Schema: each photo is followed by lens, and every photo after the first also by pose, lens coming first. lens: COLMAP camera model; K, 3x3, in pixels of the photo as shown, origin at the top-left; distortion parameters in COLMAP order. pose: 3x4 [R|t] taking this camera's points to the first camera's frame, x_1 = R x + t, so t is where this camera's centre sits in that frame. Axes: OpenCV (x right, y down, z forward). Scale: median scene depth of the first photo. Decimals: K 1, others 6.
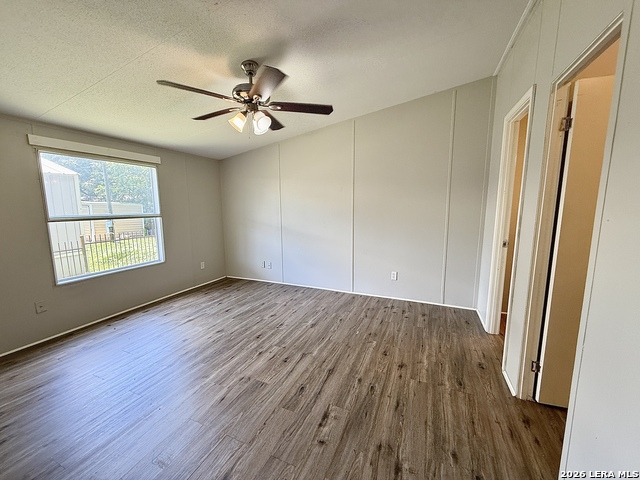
lens RADIAL K [[254.9, 0, 318.3], [0, 254.9, 240.2], [0, 0, 1]] dist [-0.000321, 0.000032]
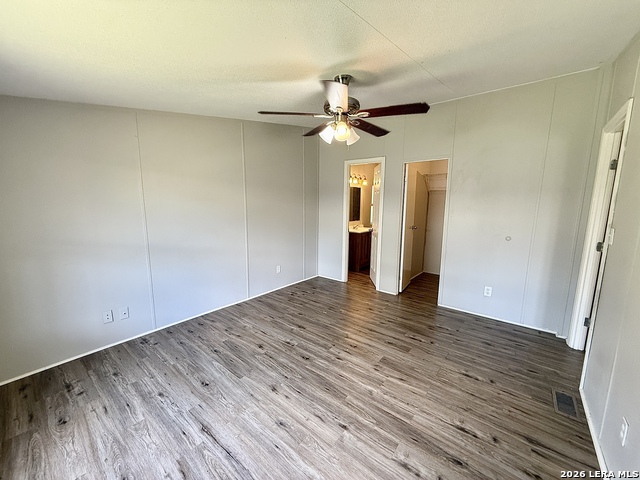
lens RADIAL K [[254.9, 0, 318.3], [0, 254.9, 240.2], [0, 0, 1]] dist [-0.000321, 0.000032]
pose [[0.273339, -0.135776, 0.952287, -0.871877], [0.119838, 0.987082, 0.106339, -0.110662], [-0.954424, 0.085053, 0.286079, 0.555136]]
